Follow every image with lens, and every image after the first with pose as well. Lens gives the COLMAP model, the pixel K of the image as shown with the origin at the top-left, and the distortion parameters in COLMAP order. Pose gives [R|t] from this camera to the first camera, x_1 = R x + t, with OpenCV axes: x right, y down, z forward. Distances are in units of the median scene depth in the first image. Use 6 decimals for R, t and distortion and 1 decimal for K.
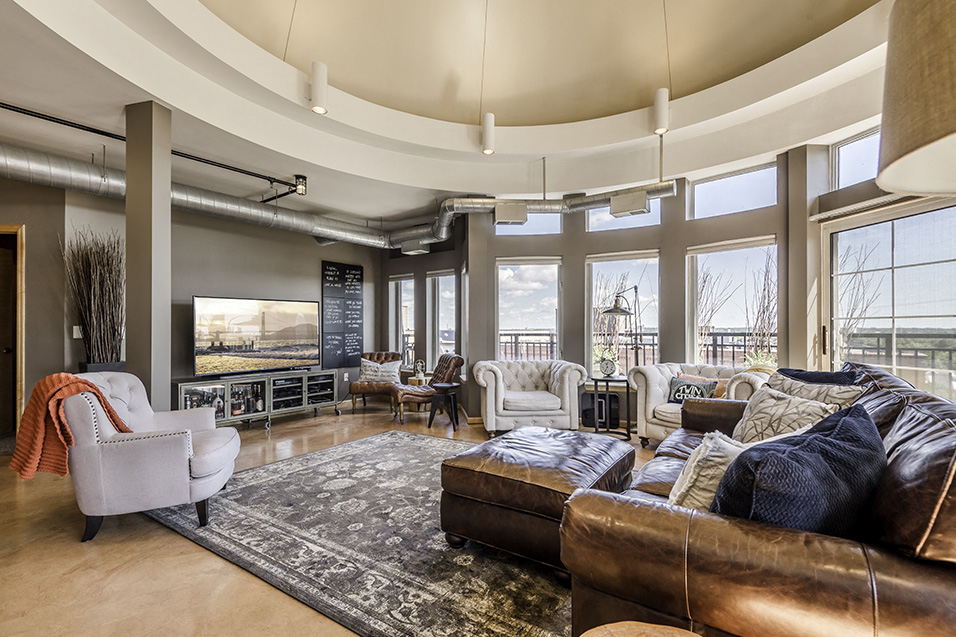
lens RADIAL K [[454.0, 0, 479.0], [0, 454.0, 330.4], [0, 0, 1]] dist [-0.000349, -0.000056]
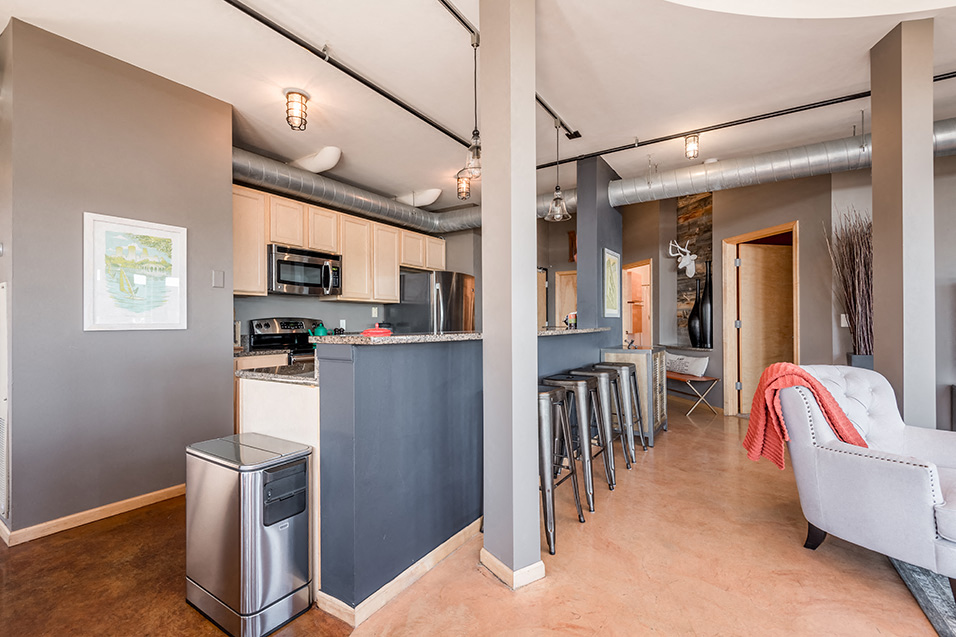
lens RADIAL K [[431.0, 0, 478.0], [0, 431.0, 318.5], [0, 0, 1]] dist [-0.001057, -0.000262]
pose [[0.037064, -0.003776, -0.999306, -0.018010], [0.002635, 0.999990, -0.003681, 0.000470], [0.999309, -0.002496, 0.037073, 0.290504]]
